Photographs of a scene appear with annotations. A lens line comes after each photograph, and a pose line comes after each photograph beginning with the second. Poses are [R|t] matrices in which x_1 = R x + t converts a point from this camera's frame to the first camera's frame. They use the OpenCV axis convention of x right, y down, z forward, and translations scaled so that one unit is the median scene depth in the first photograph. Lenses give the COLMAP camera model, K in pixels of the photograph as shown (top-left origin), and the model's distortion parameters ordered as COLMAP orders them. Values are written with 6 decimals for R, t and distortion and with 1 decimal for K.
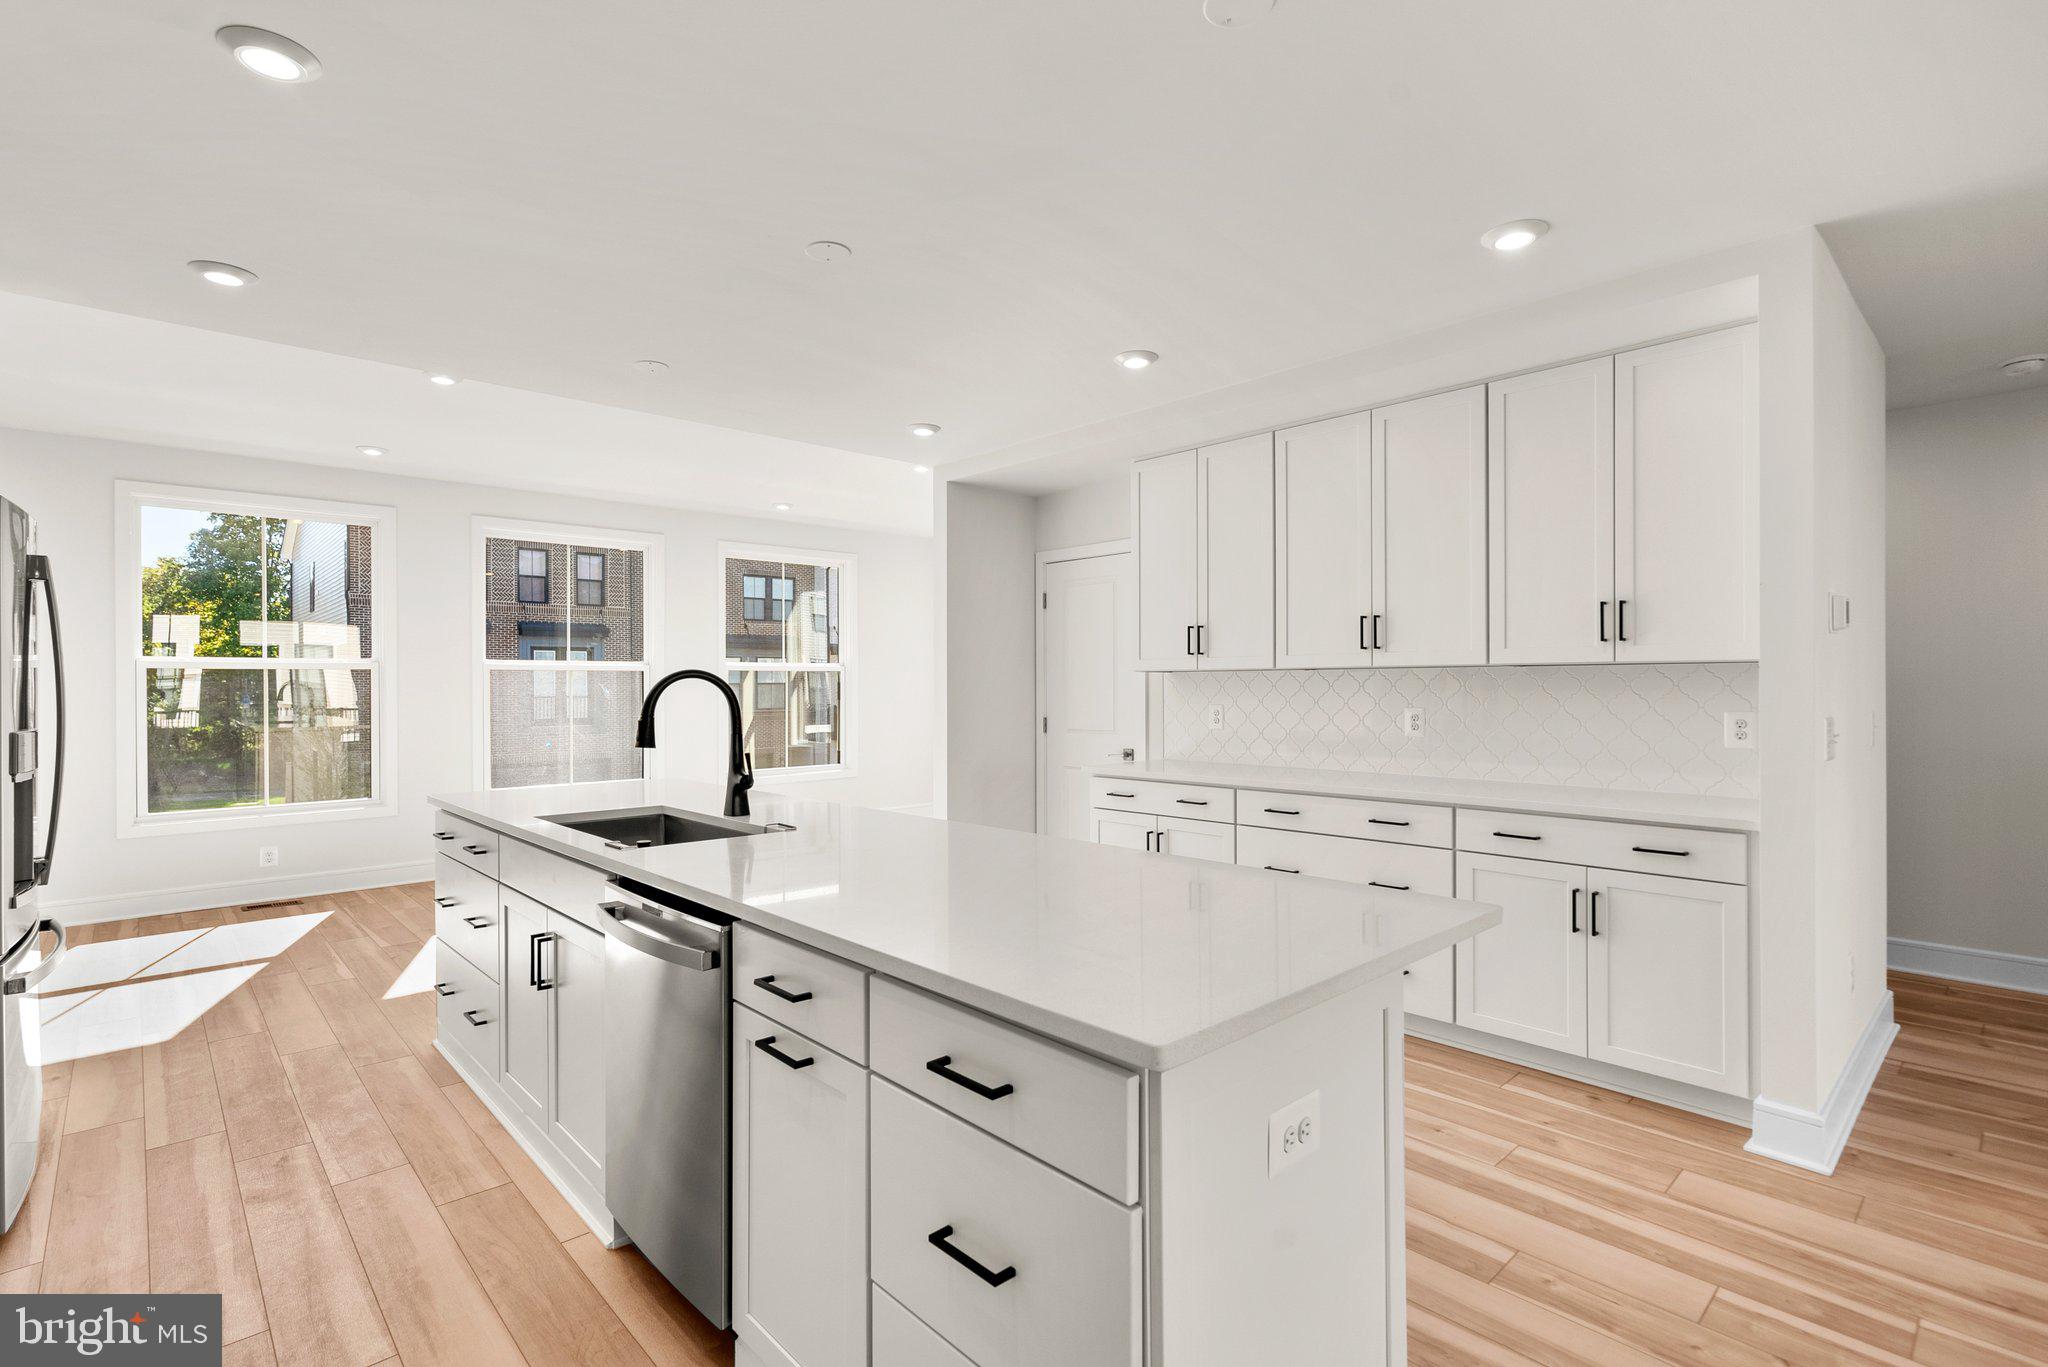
lens RADIAL K [[959.5, 0, 1019.2], [0, 959.5, 684.6], [0, 0, 1]] dist [-0.000831, -0.000220]
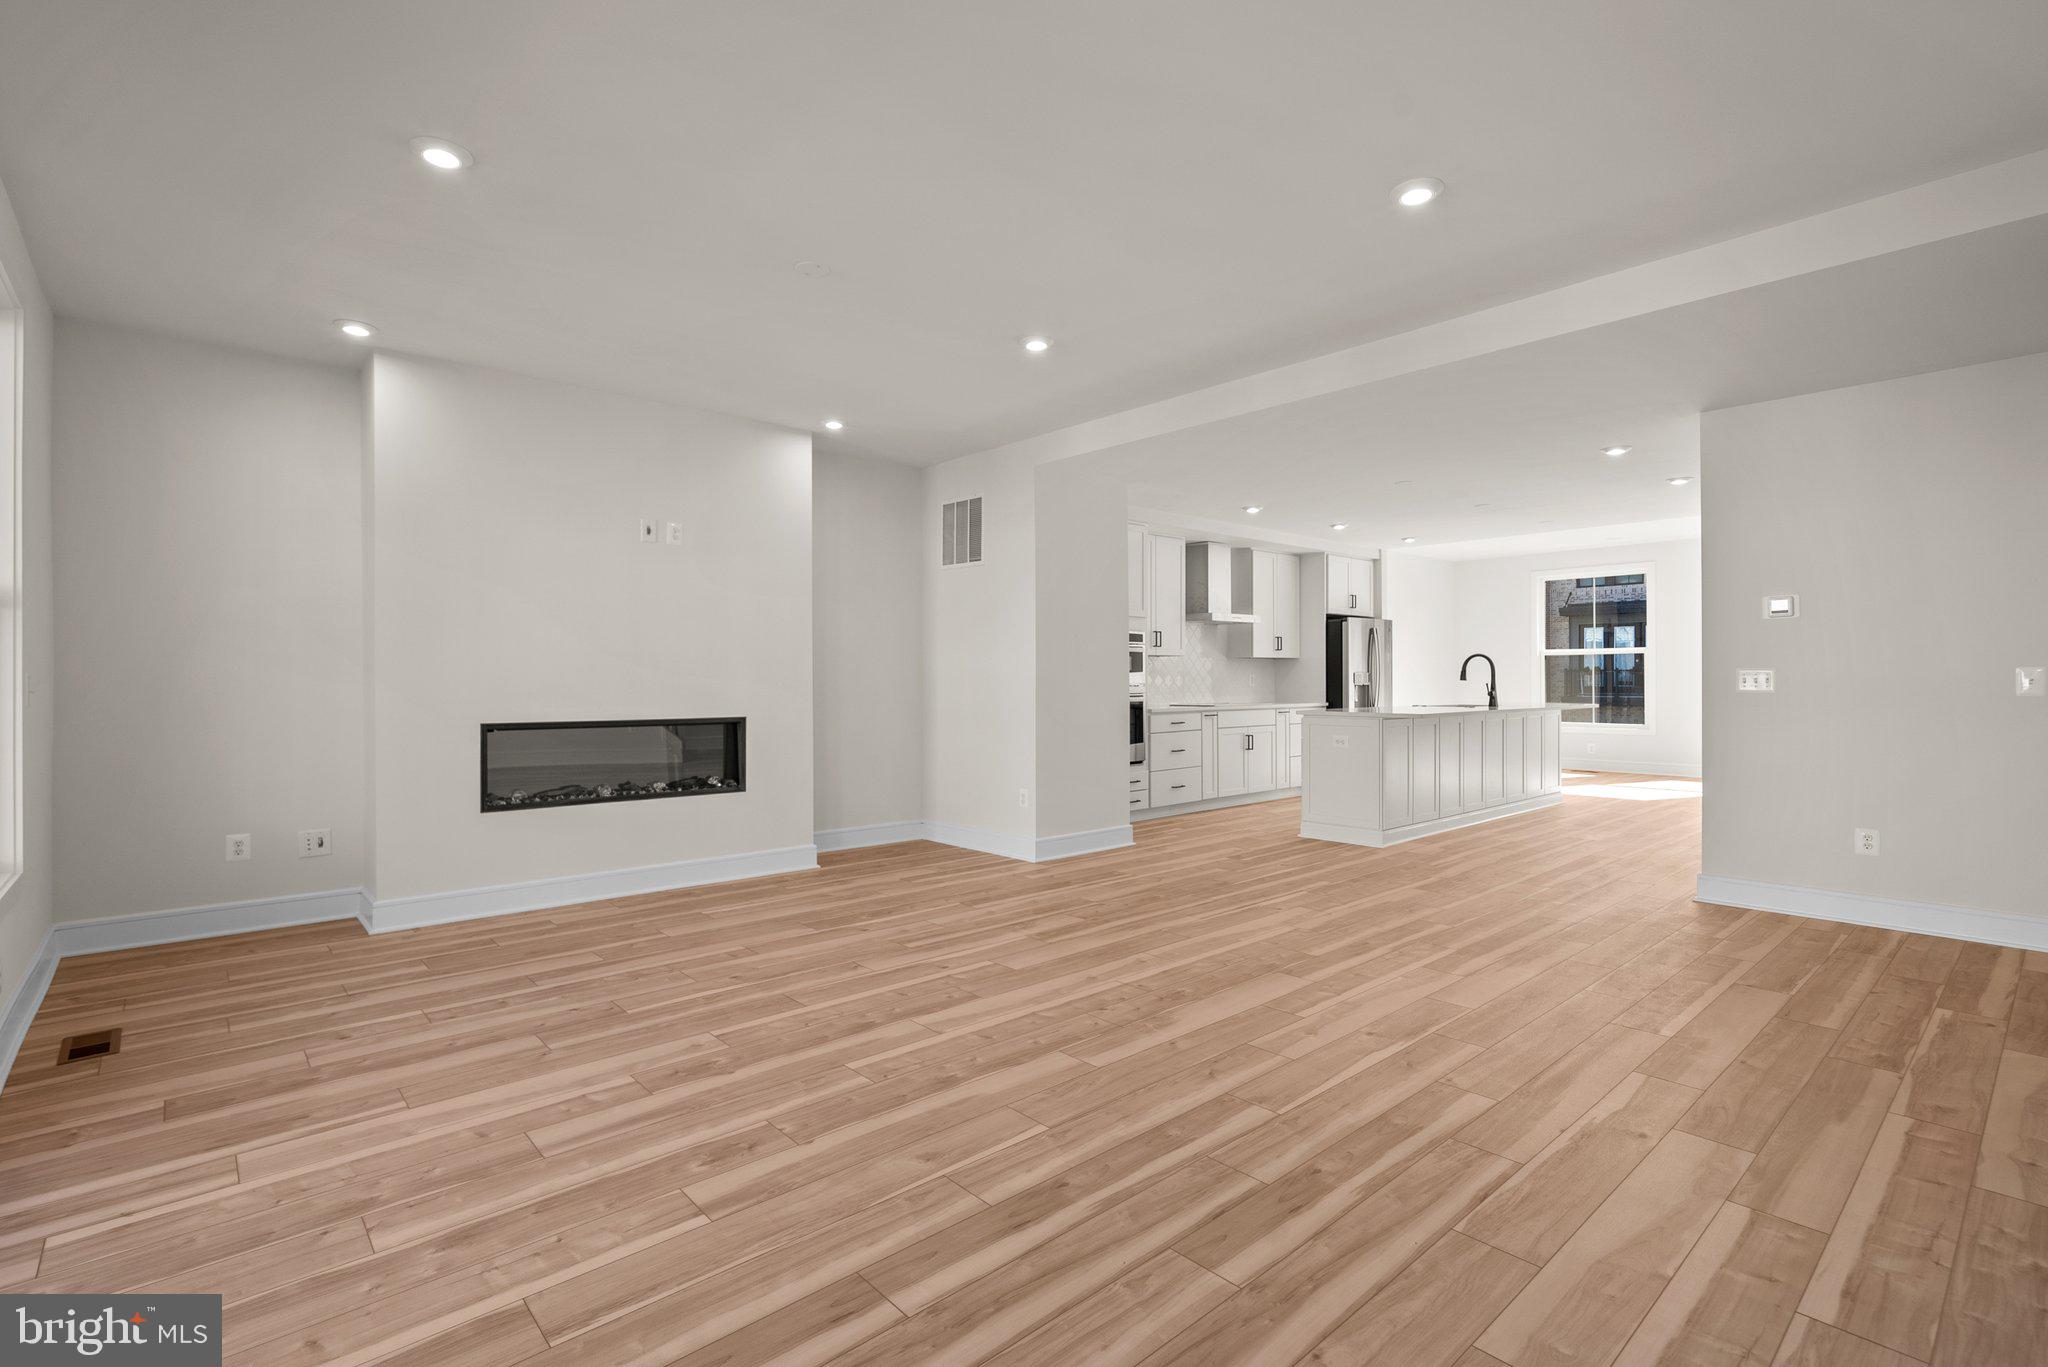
lens RADIAL K [[941.6, 0, 1017.0], [0, 941.6, 681.5], [0, 0, 1]] dist [-0.002981, 0.000145]
pose [[-0.024963, 0.009594, -0.999642, 2.171961], [0.004692, 0.999944, 0.009480, 0.030121], [0.999677, -0.004454, -0.025006, -0.258574]]
